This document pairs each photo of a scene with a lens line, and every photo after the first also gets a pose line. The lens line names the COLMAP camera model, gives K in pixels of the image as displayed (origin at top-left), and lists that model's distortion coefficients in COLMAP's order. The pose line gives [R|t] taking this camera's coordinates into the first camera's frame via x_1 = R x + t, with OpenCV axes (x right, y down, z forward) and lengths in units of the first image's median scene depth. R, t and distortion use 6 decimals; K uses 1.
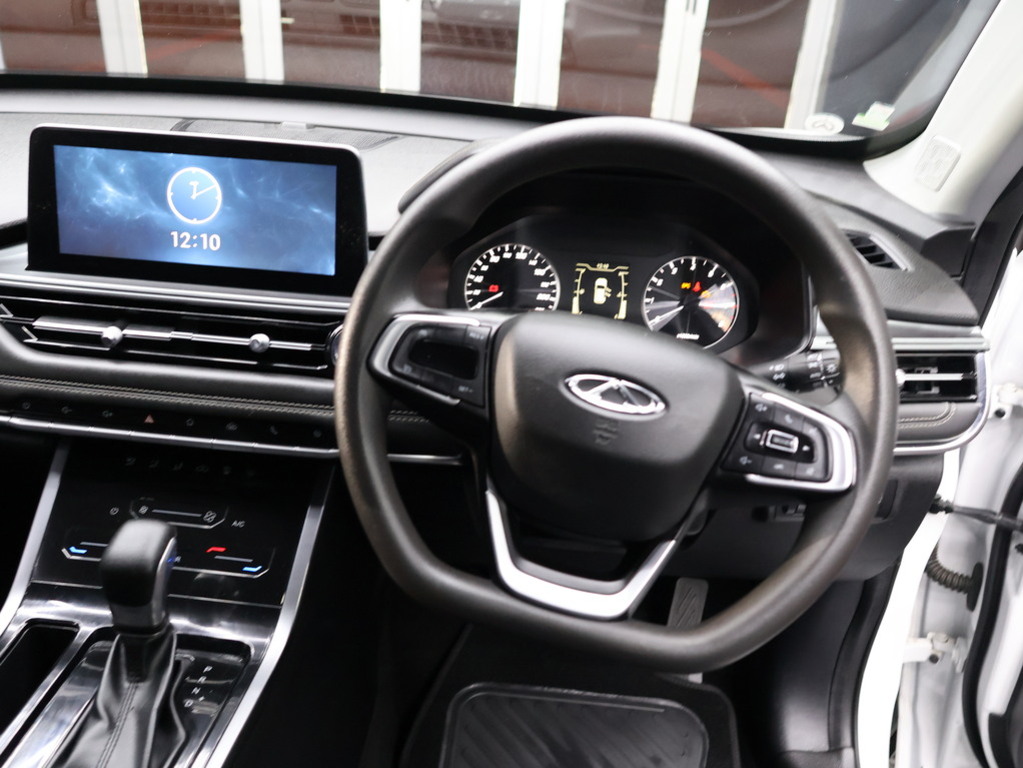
lens RADIAL K [[857.6, 0, 509.5], [0, 857.6, 380.6], [0, 0, 1]] dist [0.004232, -0.013709]
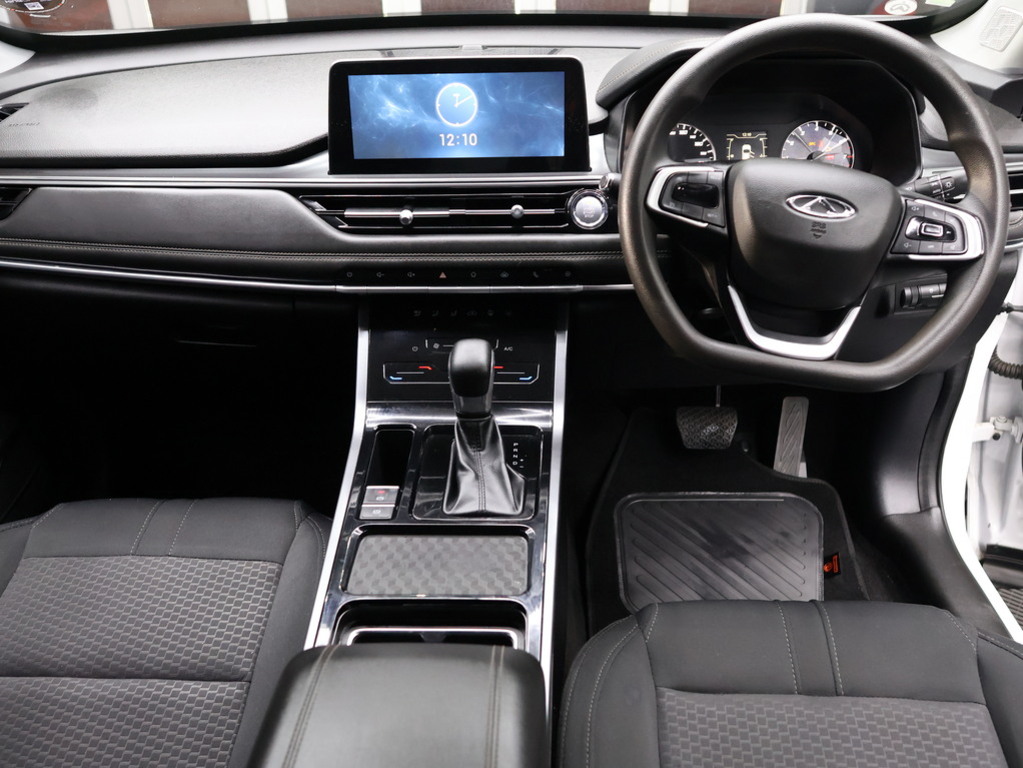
lens RADIAL K [[857.6, 0, 508.2], [0, 857.6, 383.6], [0, 0, 1]] dist [0.004232, -0.013709]
pose [[0.995453, -0.095158, 0.004220, -0.332445], [0.094369, 0.991273, 0.092044, 0.097876], [-0.012942, -0.091227, 0.995746, -0.364300]]
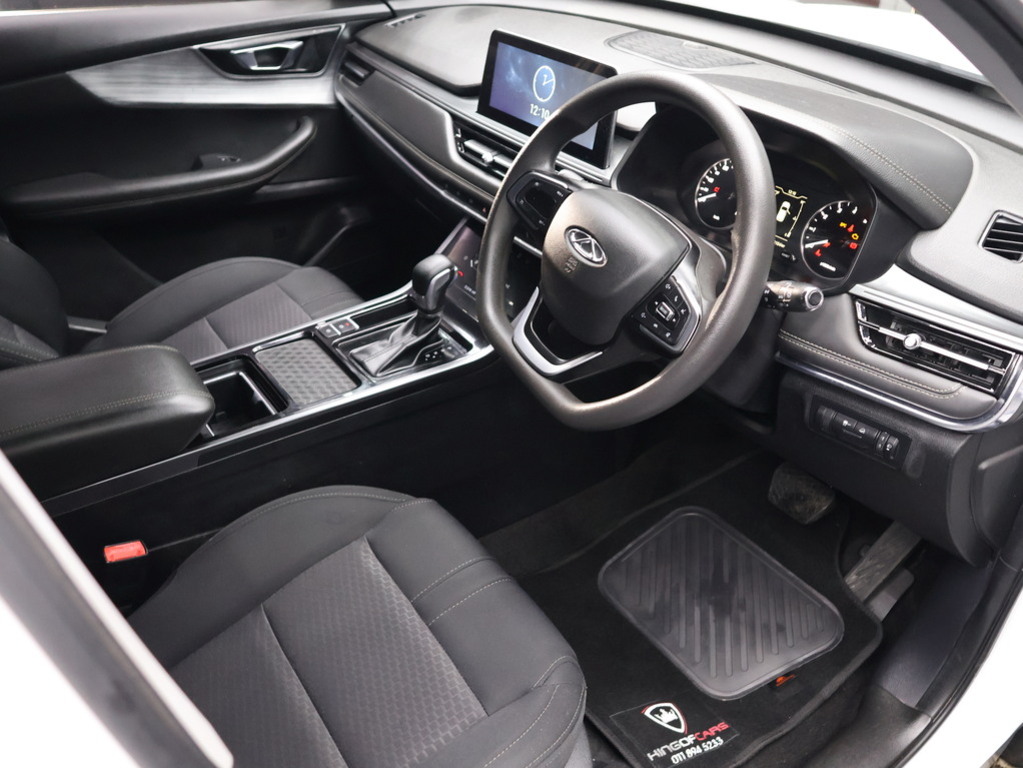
lens RADIAL K [[857.6, 0, 511.2], [0, 857.6, 384.3], [0, 0, 1]] dist [0.004232, -0.013709]
pose [[0.635244, 0.385519, -0.669209, 0.895146], [-0.296643, 0.921830, 0.249463, -0.076873], [0.713070, 0.040046, 0.699948, -0.159032]]
